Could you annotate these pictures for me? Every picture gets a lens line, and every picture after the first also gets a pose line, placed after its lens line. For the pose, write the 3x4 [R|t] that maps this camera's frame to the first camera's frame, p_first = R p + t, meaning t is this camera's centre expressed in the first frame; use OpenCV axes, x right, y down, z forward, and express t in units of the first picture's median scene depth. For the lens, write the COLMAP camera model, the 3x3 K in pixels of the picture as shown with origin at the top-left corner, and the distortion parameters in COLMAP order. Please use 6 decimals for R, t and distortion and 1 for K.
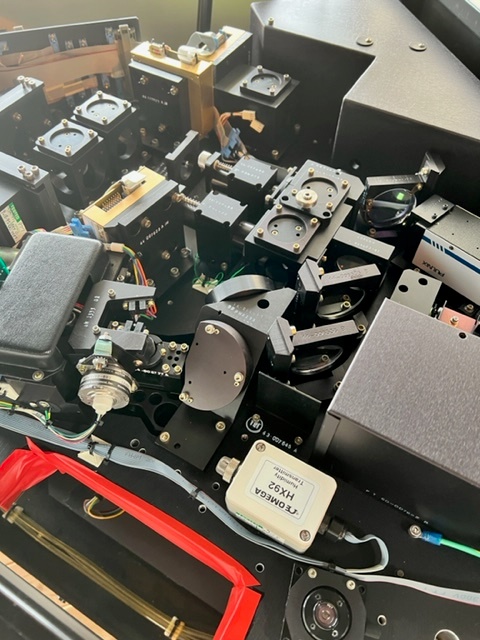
lens RADIAL K [[488.8, 0, 233.7], [0, 488.8, 317.1], [0, 0, 1]] dist [-0.012123, -0.007937]
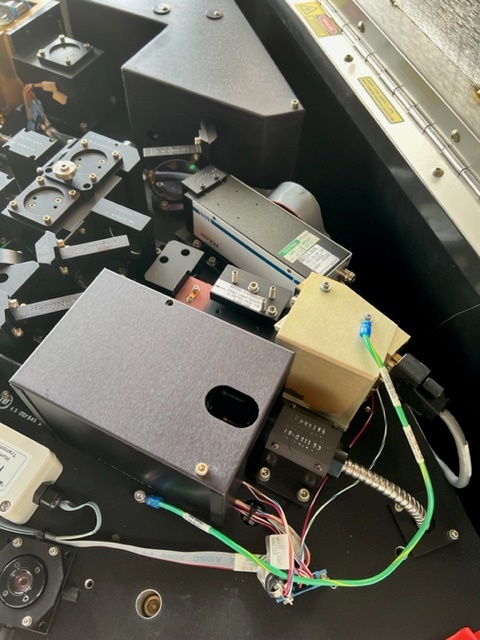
lens RADIAL K [[490.9, 0, 240.0], [0, 490.9, 320.0], [0, 0, 1]] dist [0.004568, -0.041357]
pose [[0.995609, -0.035429, 0.086645, 0.393644], [0.031980, 0.998652, 0.040873, 0.028433], [-0.087976, -0.037923, 0.995400, -0.021746]]
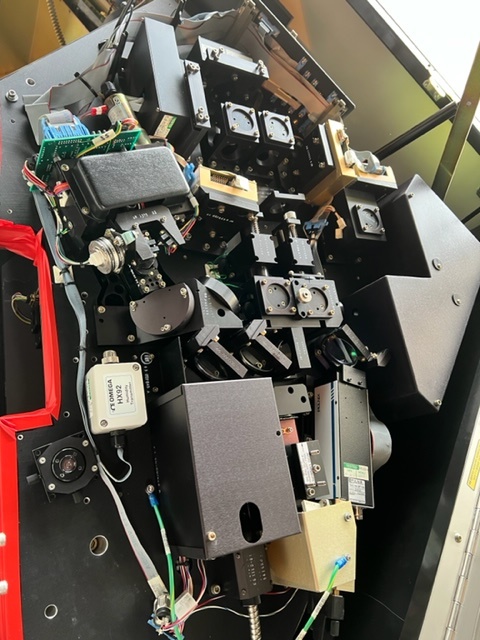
lens RADIAL K [[480.8, 0, 240.0], [0, 480.8, 320.0], [0, 0, 1]] dist [-0.001286, -0.012676]
pose [[0.578483, 0.815317, 0.024824, 0.066315], [-0.814877, 0.578997, -0.027161, -0.019154], [-0.036518, -0.004516, 0.999323, -0.328385]]
